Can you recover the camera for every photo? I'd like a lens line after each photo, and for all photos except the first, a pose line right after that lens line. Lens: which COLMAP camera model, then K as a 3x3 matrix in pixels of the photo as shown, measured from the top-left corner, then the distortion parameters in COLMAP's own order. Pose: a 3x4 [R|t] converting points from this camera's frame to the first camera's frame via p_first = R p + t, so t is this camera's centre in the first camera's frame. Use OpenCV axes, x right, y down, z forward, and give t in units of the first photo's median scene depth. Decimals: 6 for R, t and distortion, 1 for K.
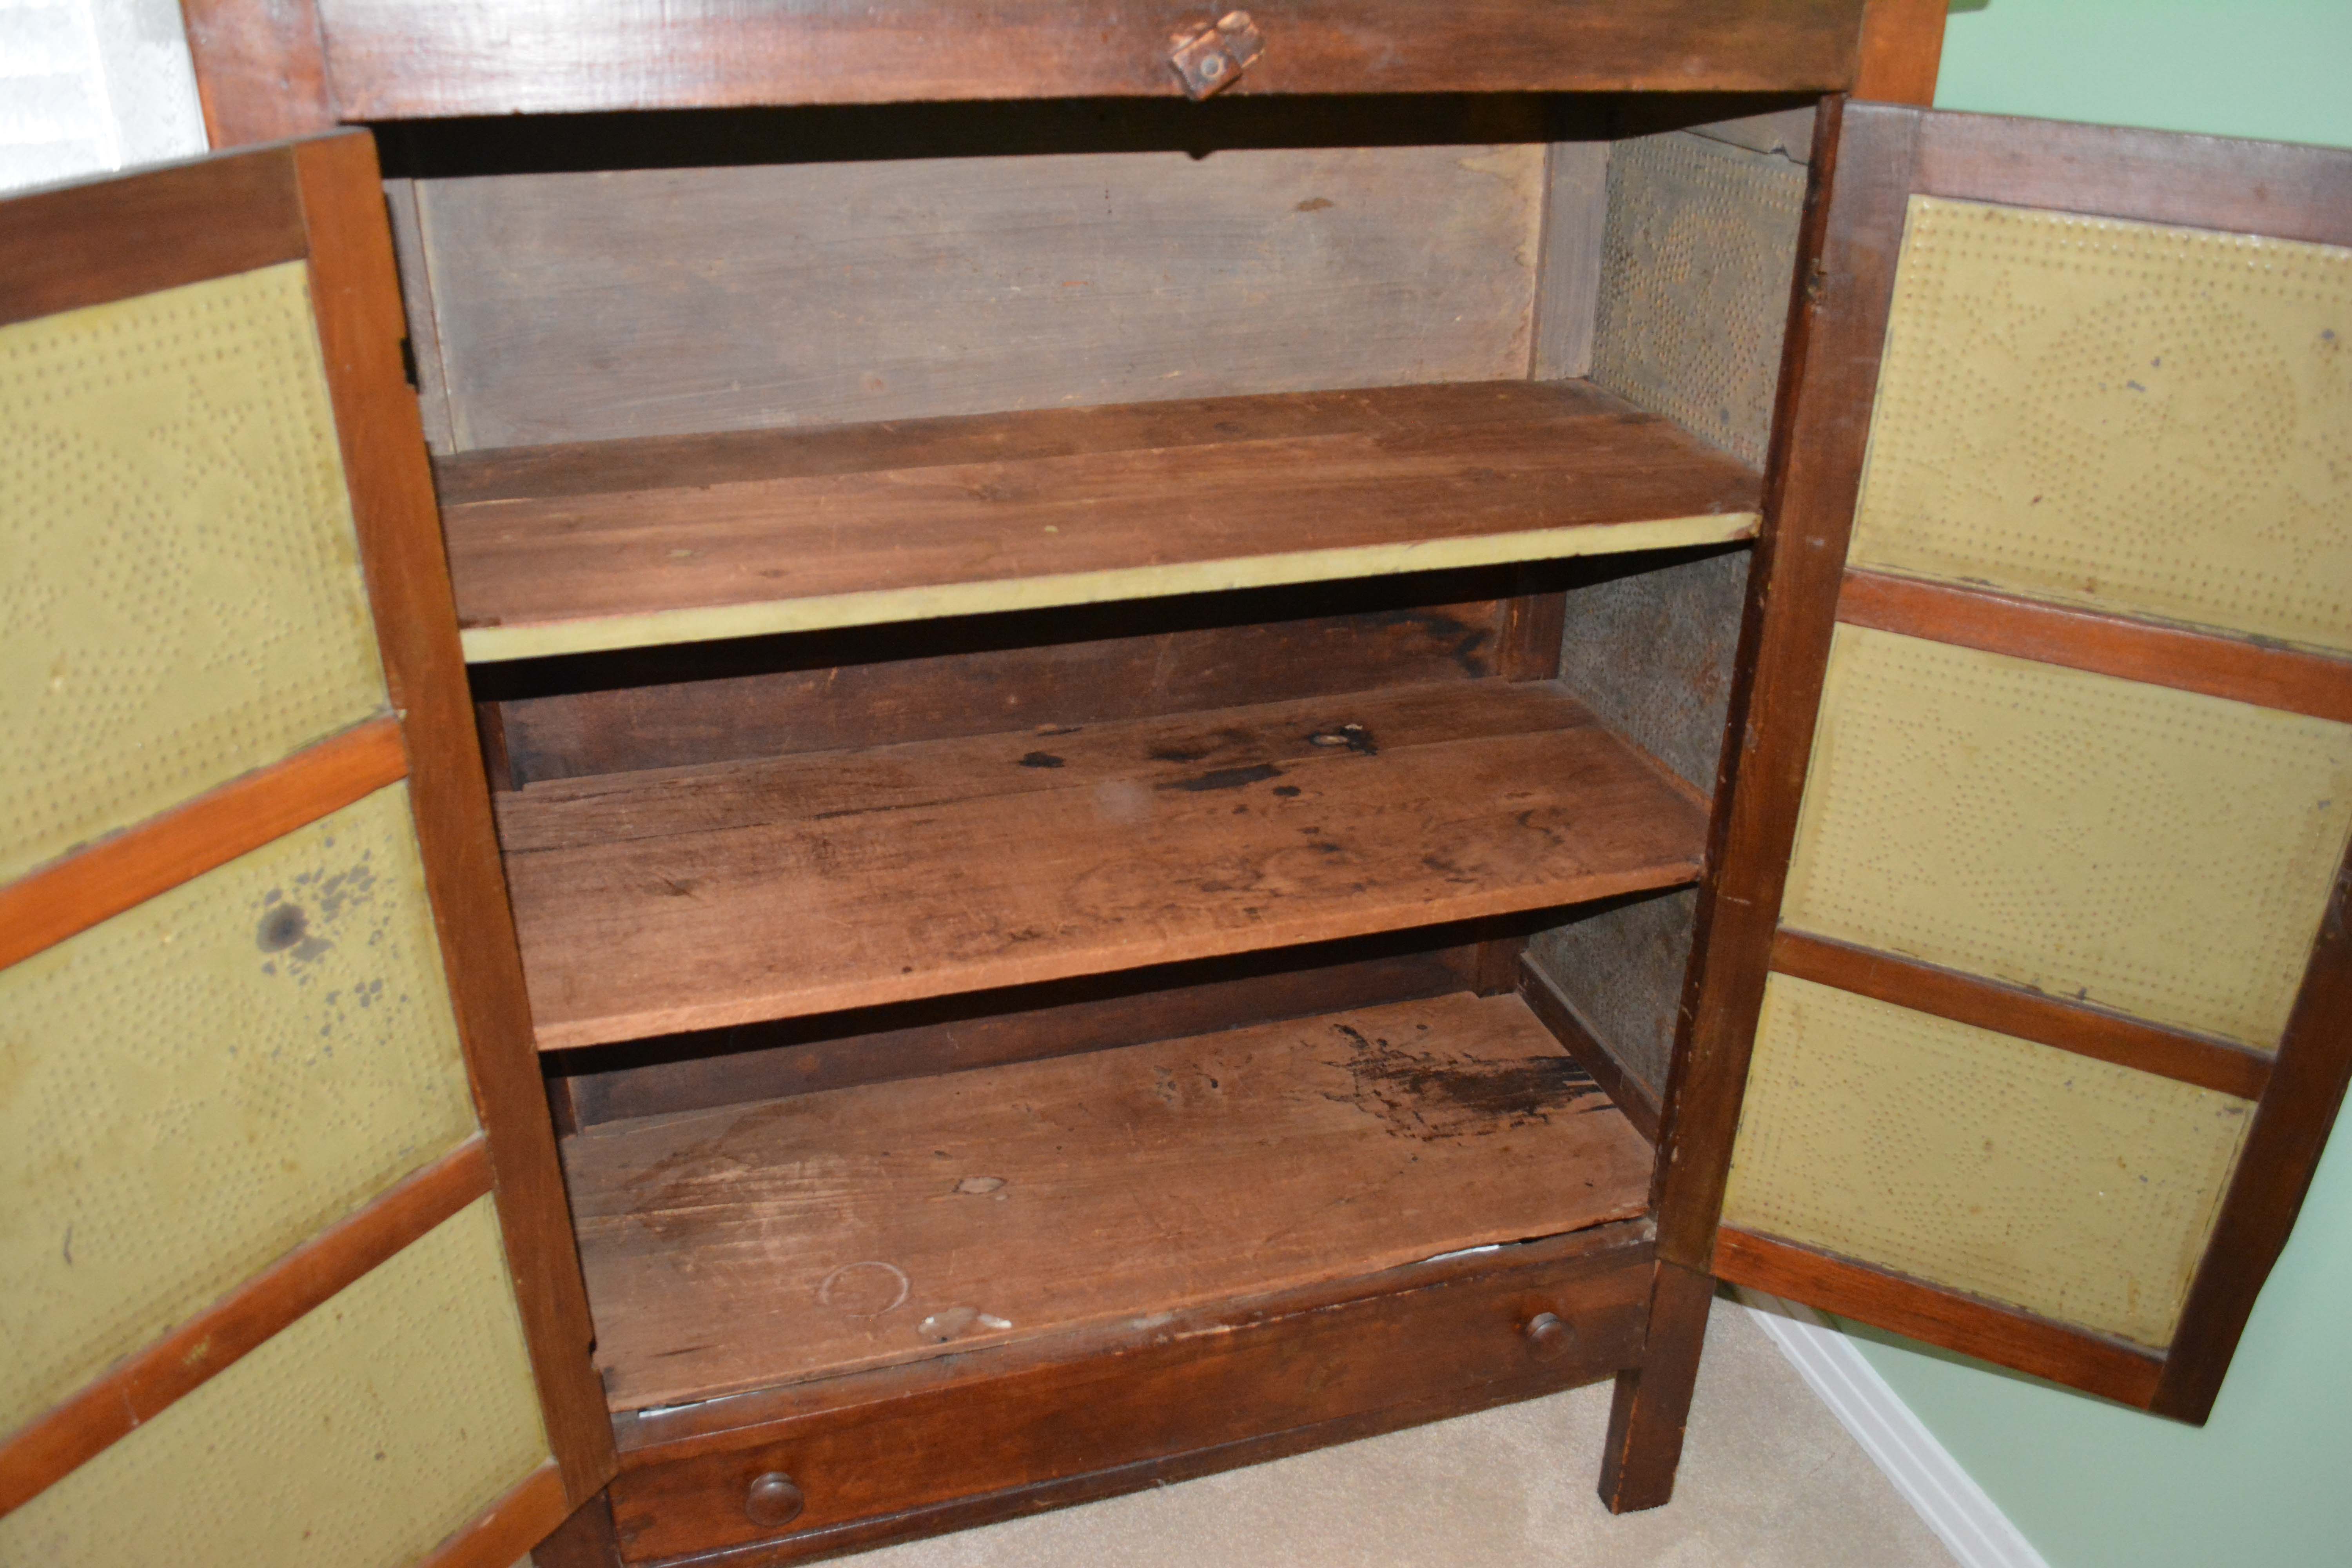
lens RADIAL K [[1848.8, 0, 1151.6], [0, 1848.8, 799.6], [0, 0, 1]] dist [-0.086098, 0.012048]
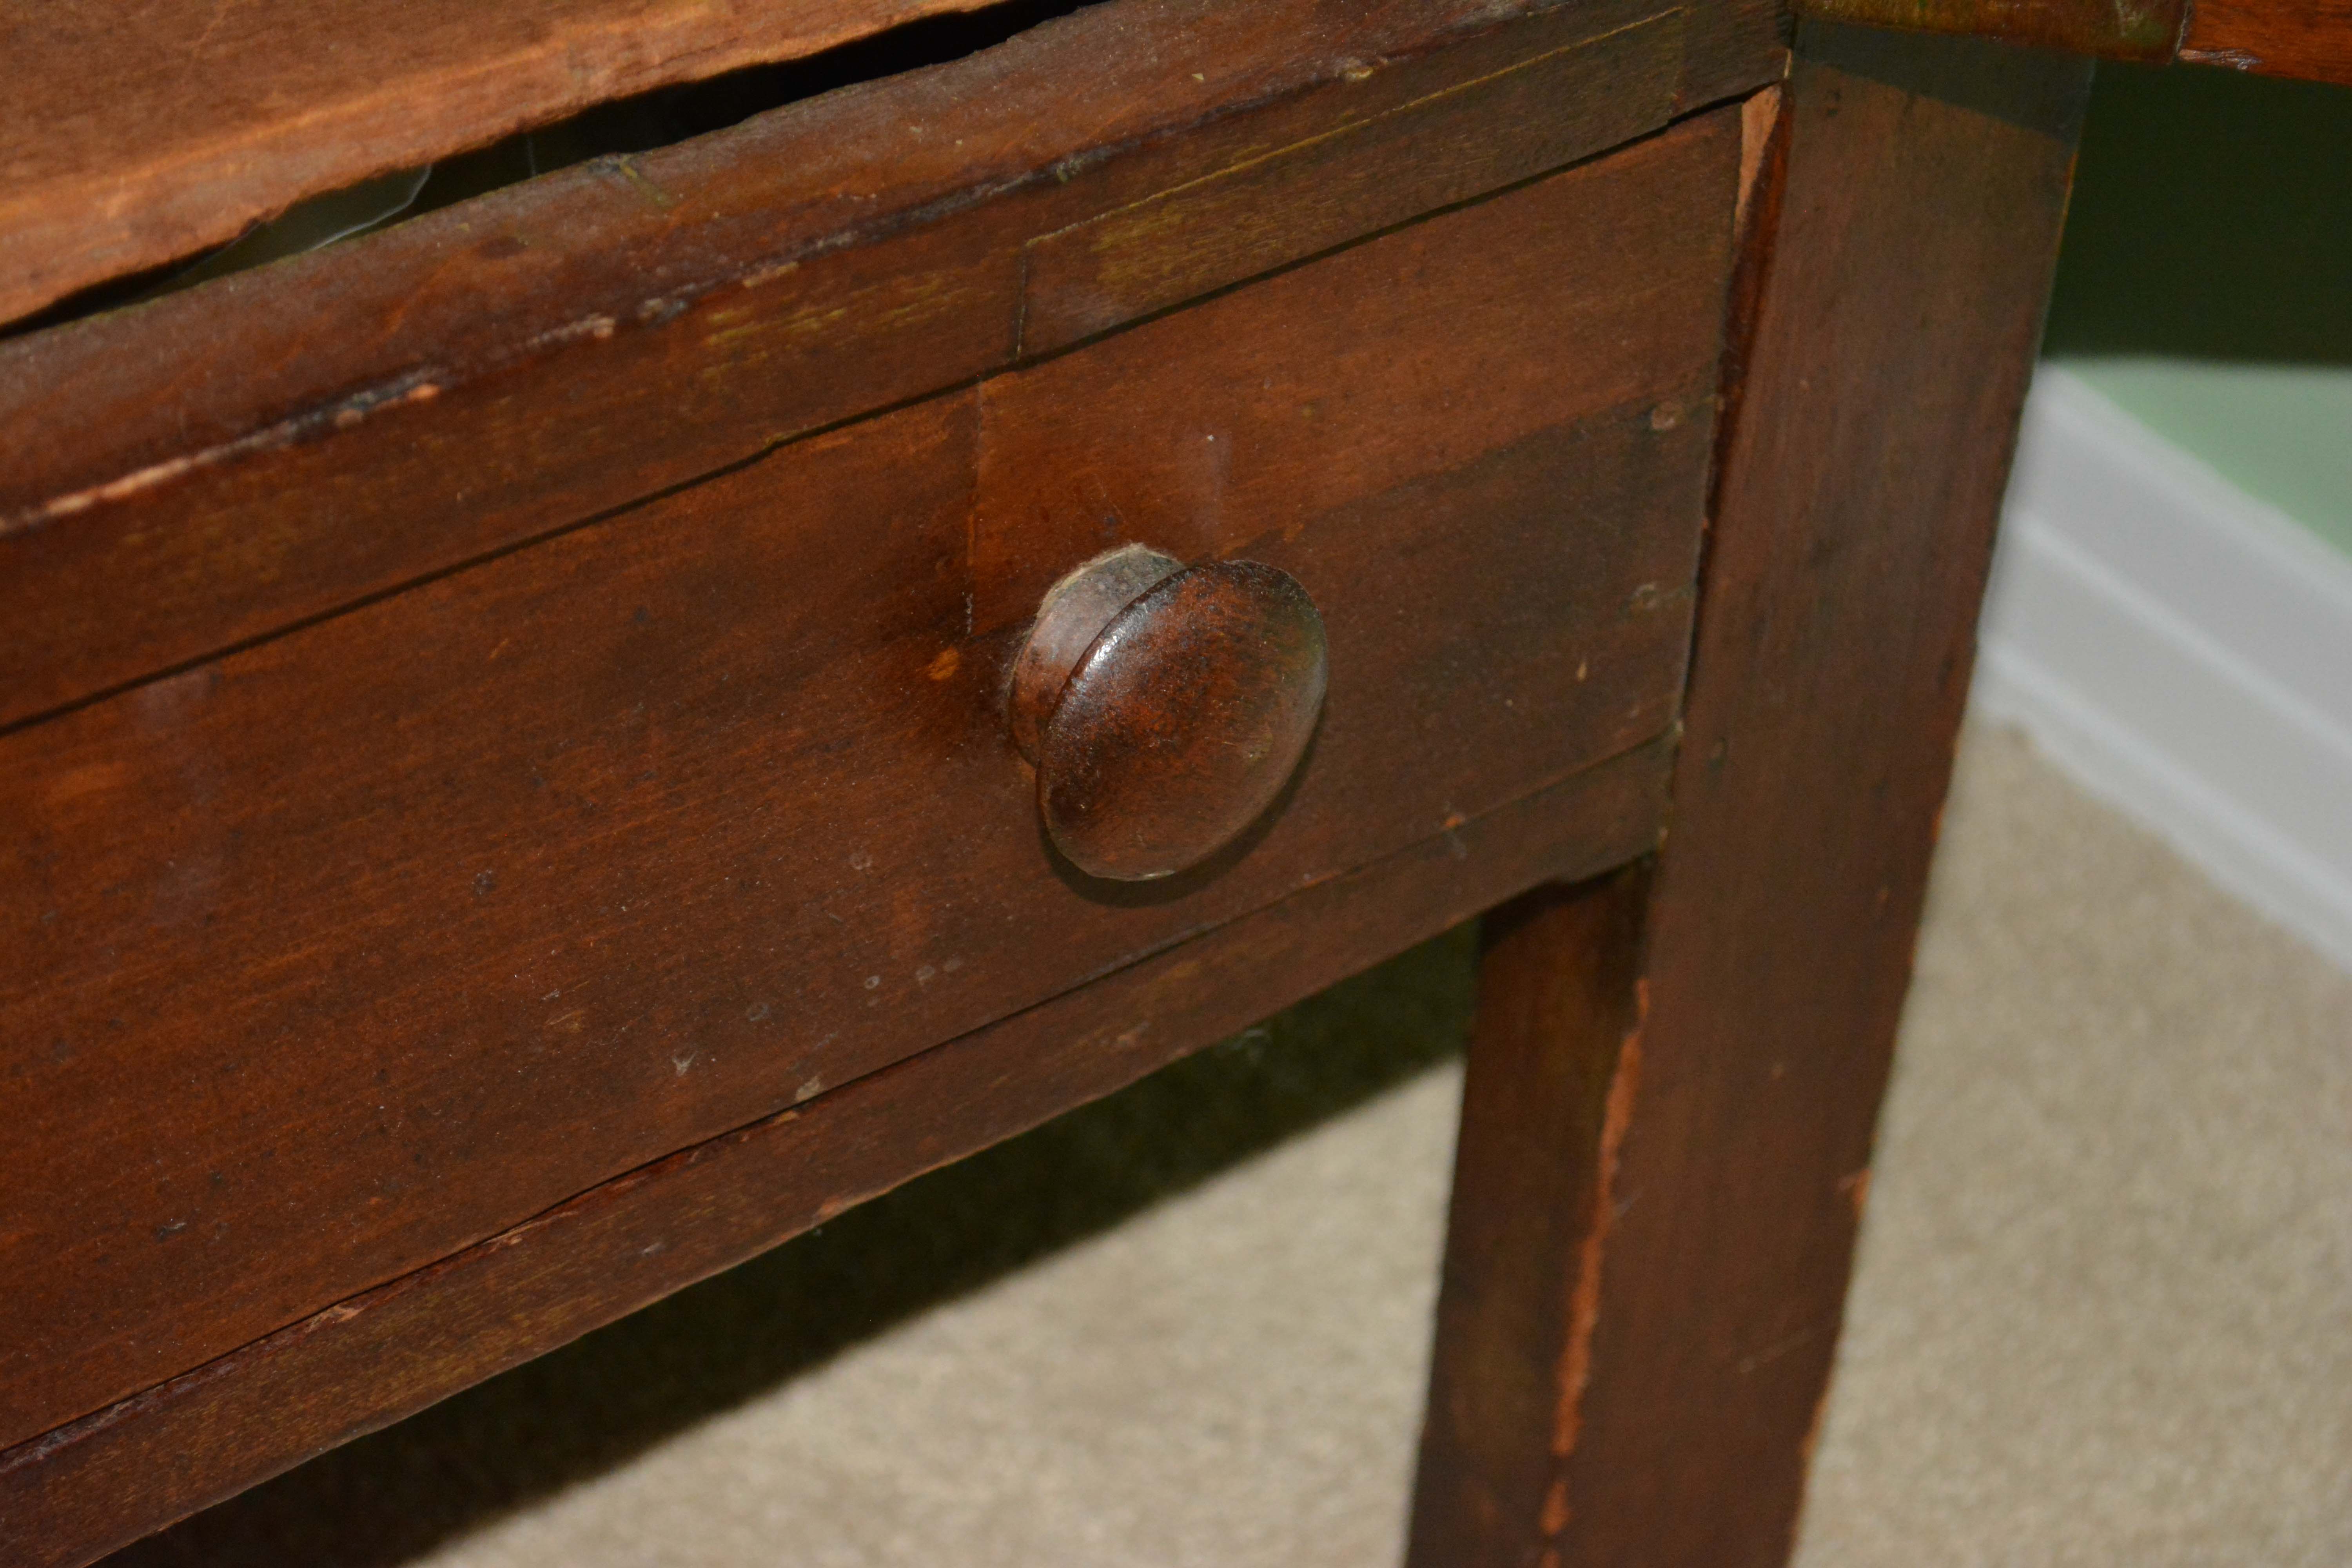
lens RADIAL K [[5319.2, 0, 1176.7], [0, 5319.2, 782.9], [0, 0, 1]] dist [0.095563, 0.000000]
pose [[0.927177, -0.180855, 0.328078, 0.085510], [0.114101, 0.970473, 0.212518, 0.229516], [-0.356826, -0.159608, 0.920435, 0.663913]]
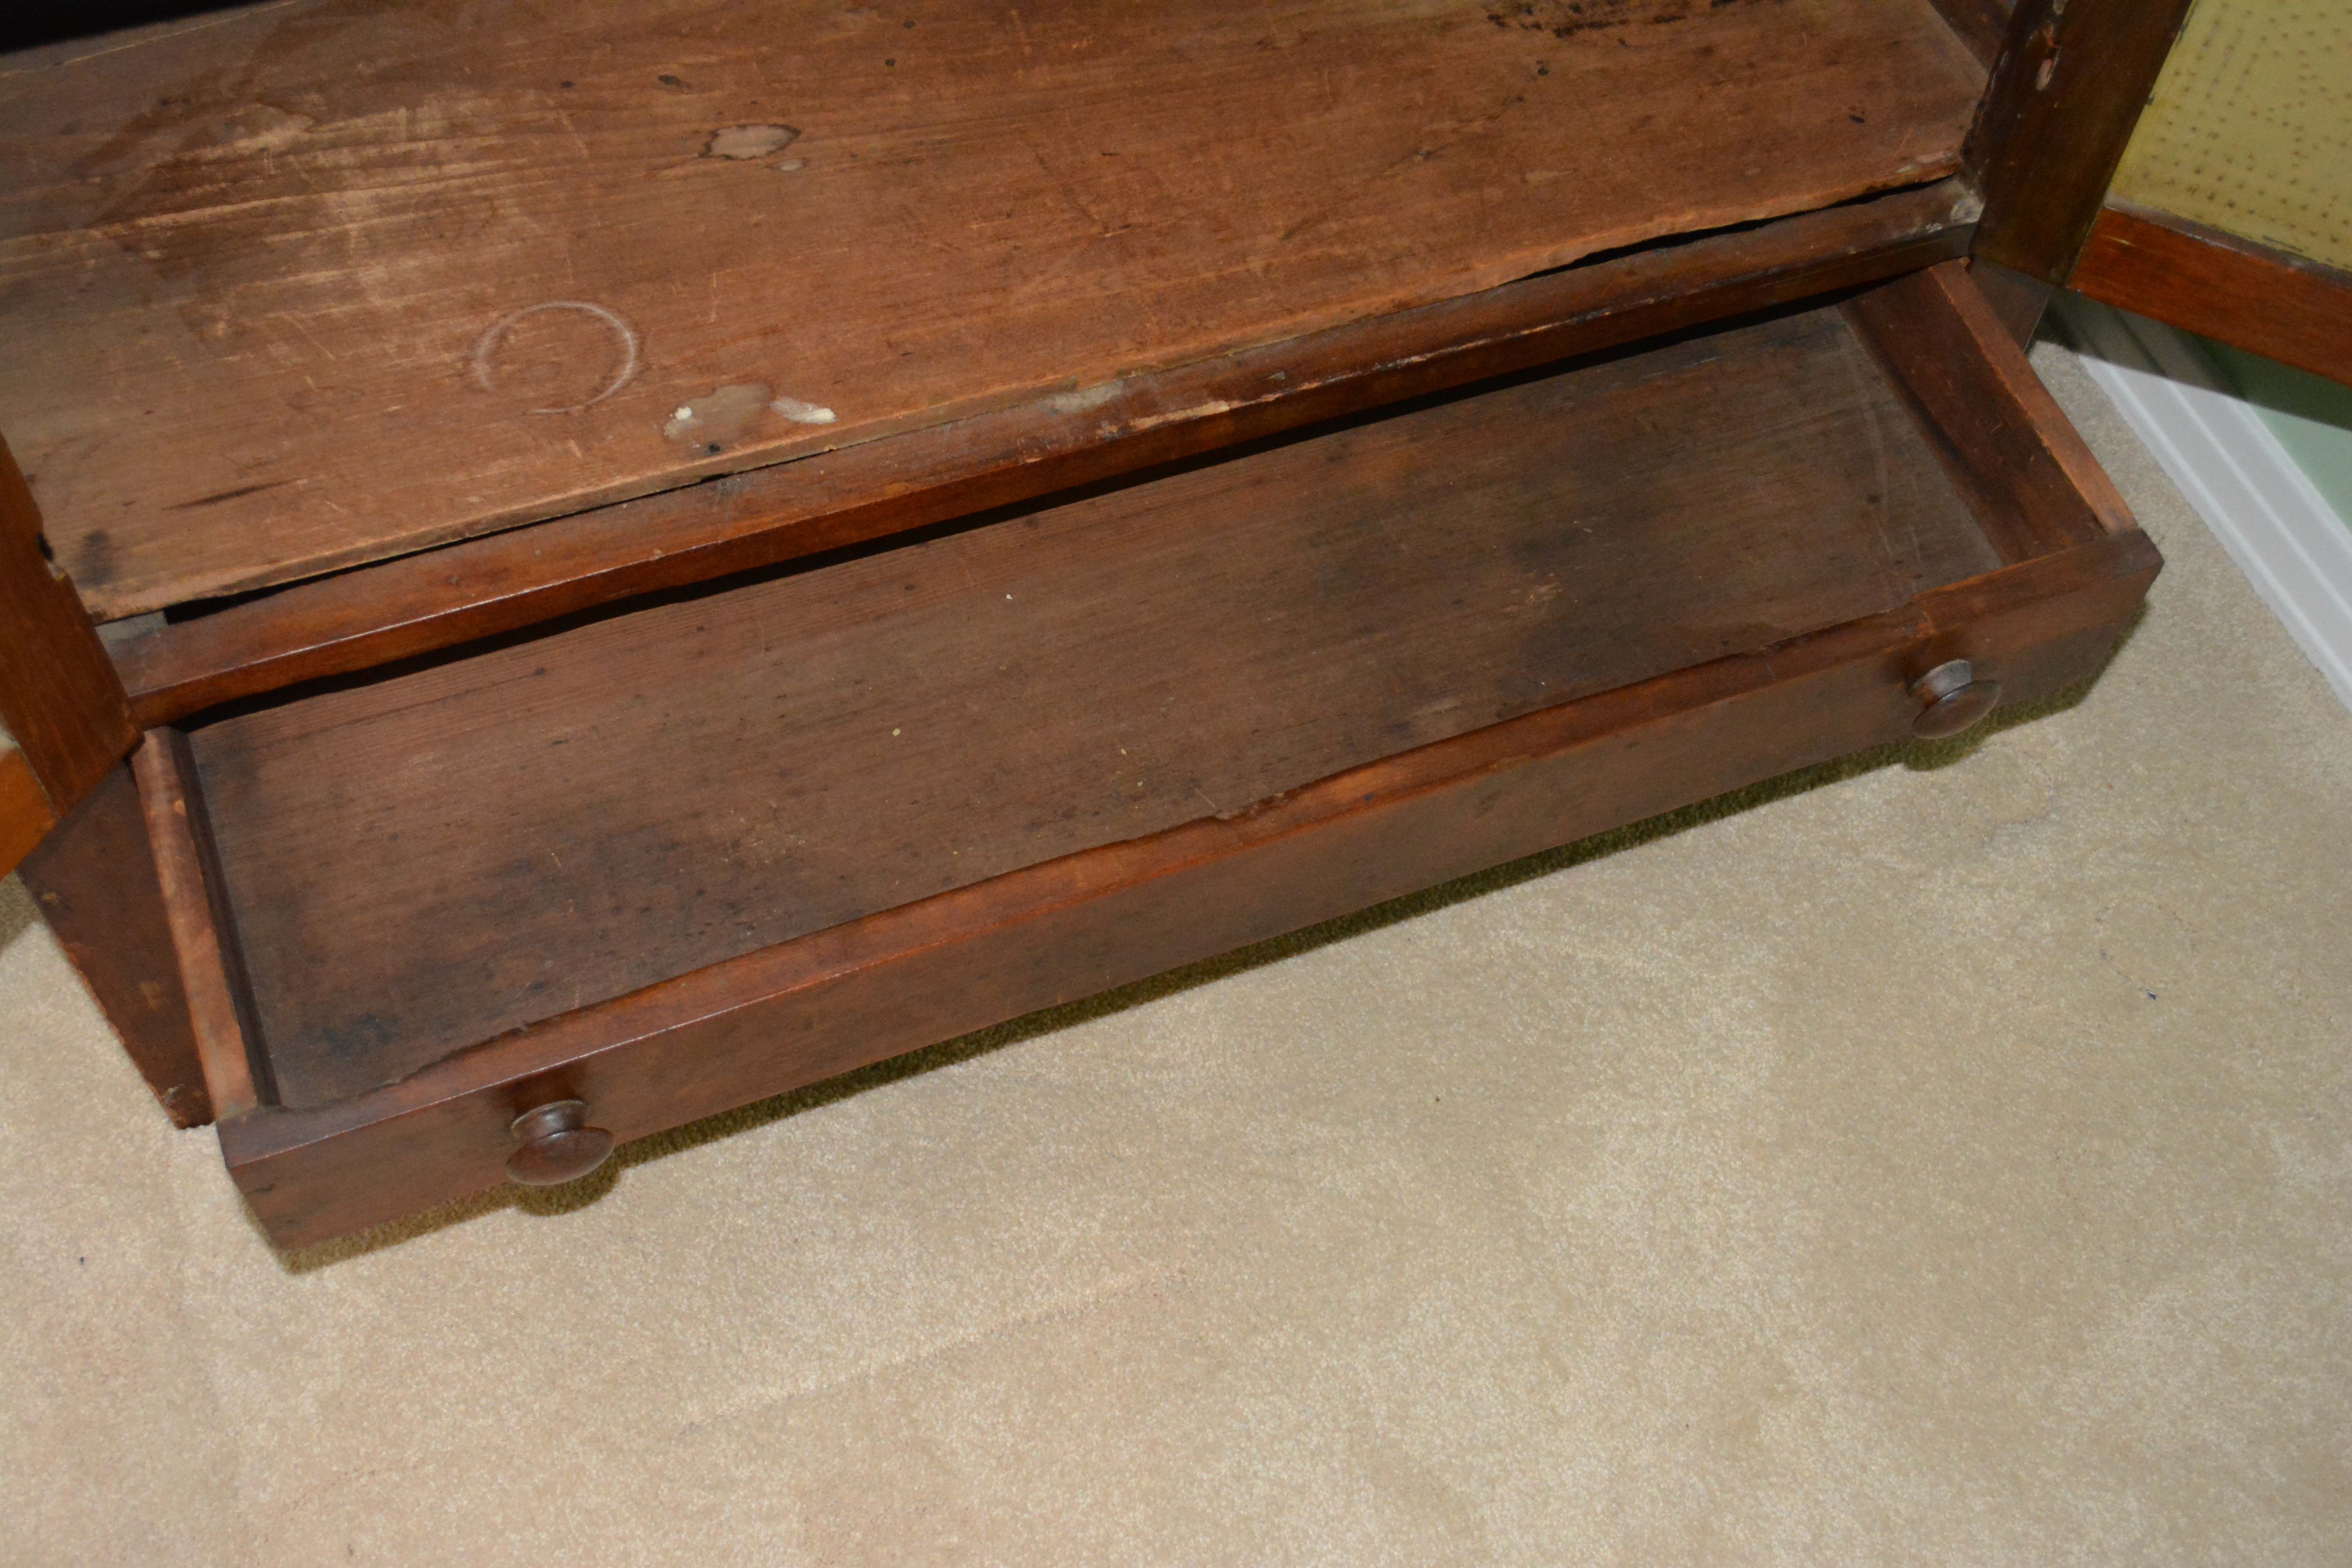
lens RADIAL K [[2650.5, 0, 1150.9], [0, 2650.5, 799.9], [0, 0, 1]] dist [-0.052369, 0.000000]
pose [[0.996879, -0.040221, 0.067937, -0.040885], [0.001968, 0.872899, 0.487897, 0.001198], [-0.078926, -0.486240, 0.870254, 0.251680]]
